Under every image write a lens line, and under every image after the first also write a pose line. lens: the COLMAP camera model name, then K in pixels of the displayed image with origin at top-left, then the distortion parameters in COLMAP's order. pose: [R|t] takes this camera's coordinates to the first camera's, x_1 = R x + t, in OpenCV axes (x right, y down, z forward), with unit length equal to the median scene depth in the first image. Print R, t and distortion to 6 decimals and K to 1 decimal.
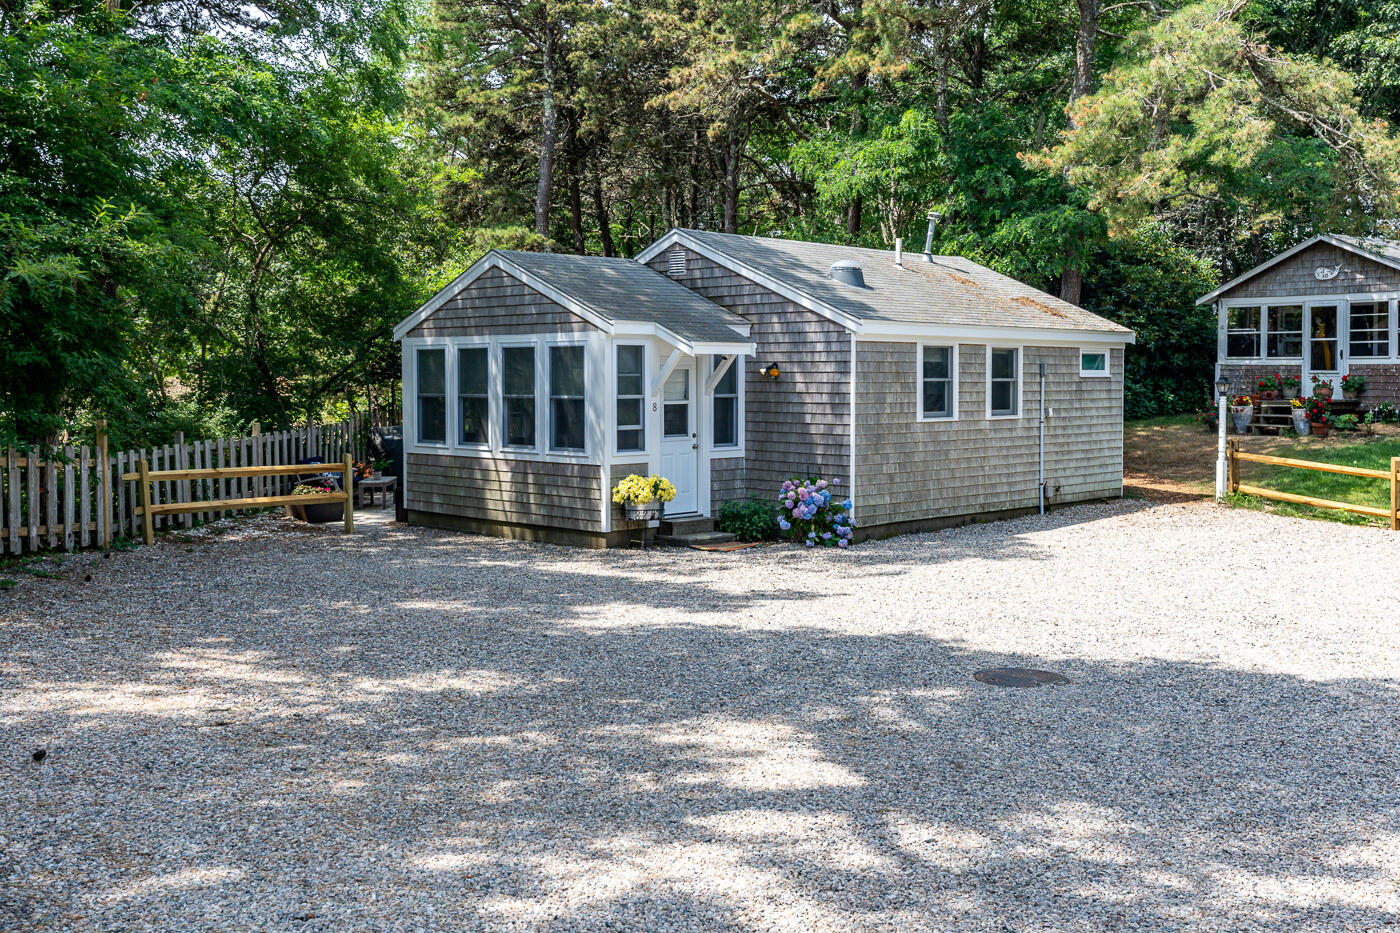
lens RADIAL K [[1320.6, 0, 700.0], [0, 1320.6, 466.5], [0, 0, 1]] dist [-0.000735, 0.001188]
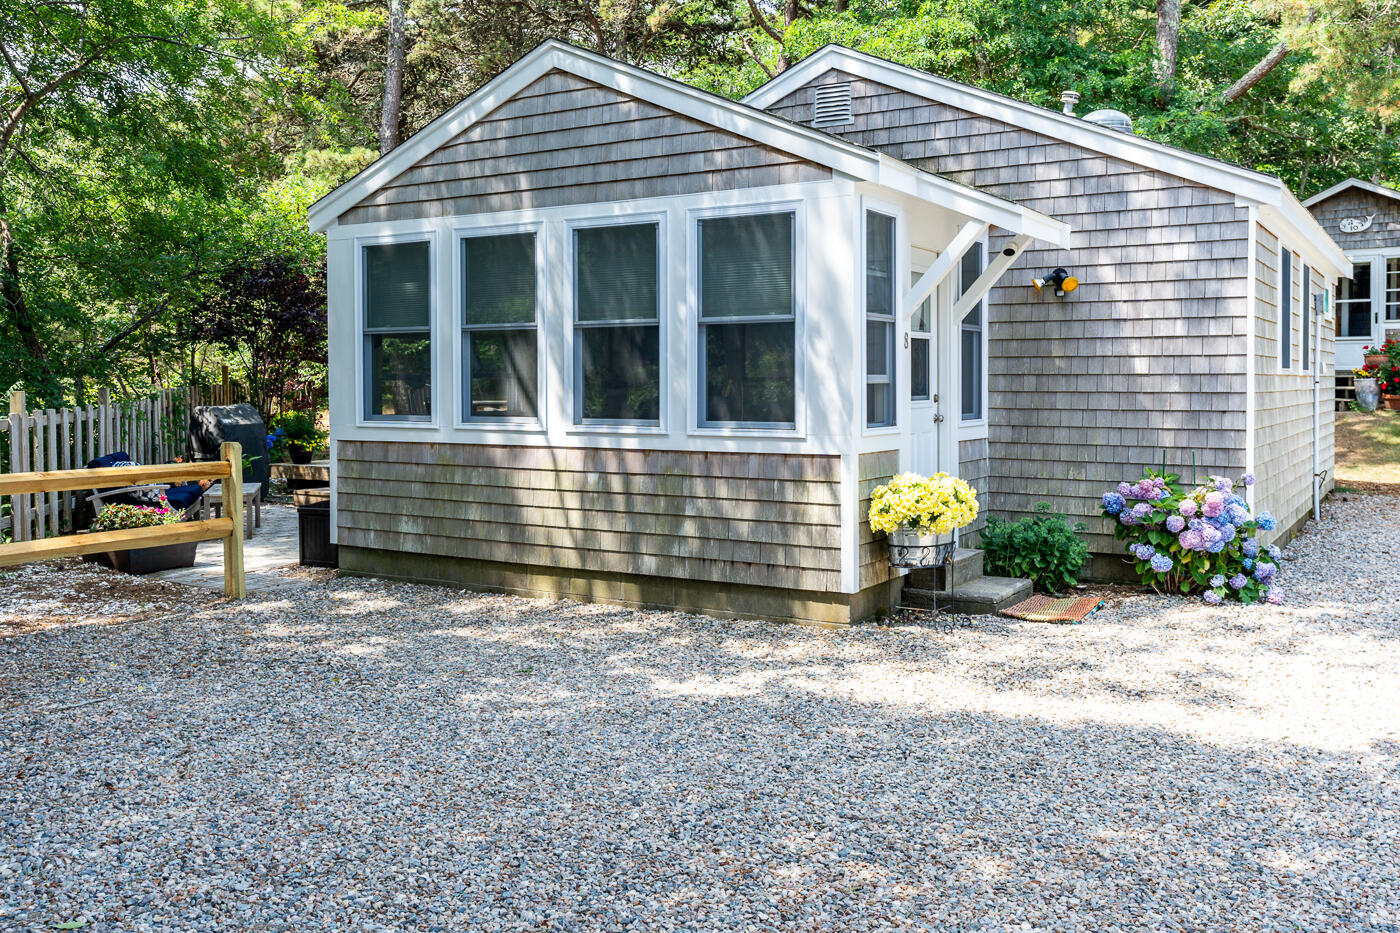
lens RADIAL K [[1208.2, 0, 705.0], [0, 1208.2, 426.1], [0, 0, 1]] dist [0.008128, 0.004235]
pose [[0.973186, -0.010427, 0.229783, -0.211421], [0.016793, 0.999527, -0.025765, -0.000923], [-0.229406, 0.028933, 0.972901, 0.543357]]
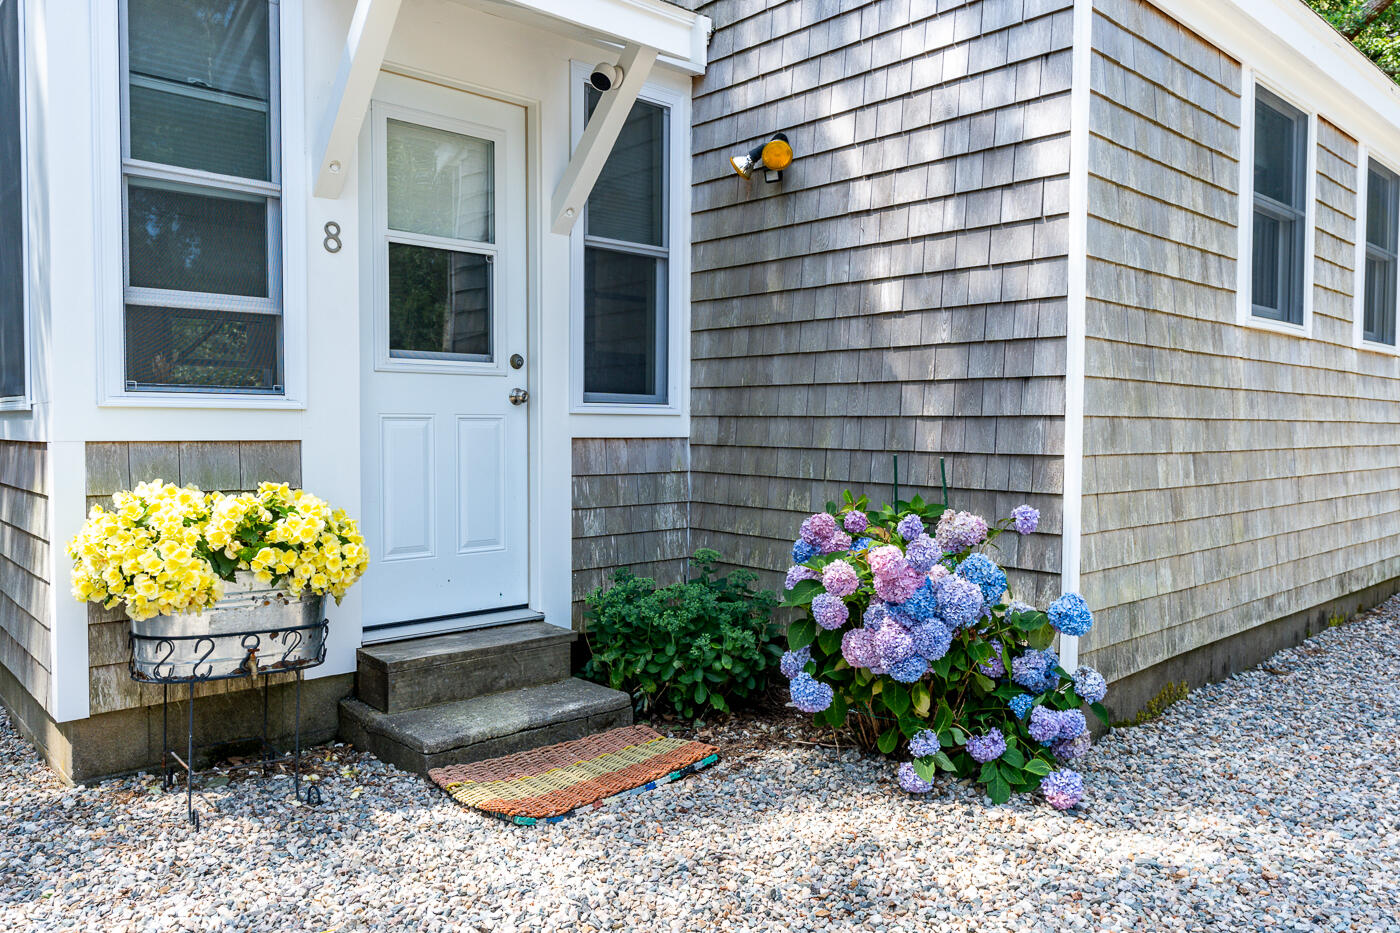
lens RADIAL K [[996.8, 0, 700.0], [0, 996.8, 466.5], [0, 0, 1]] dist [0.008389, 0.002143]
pose [[0.999249, 0.006688, -0.038176, 0.048159], [-0.007497, 0.999750, -0.021084, 0.005865], [0.038026, 0.021354, 0.999049, 0.772954]]
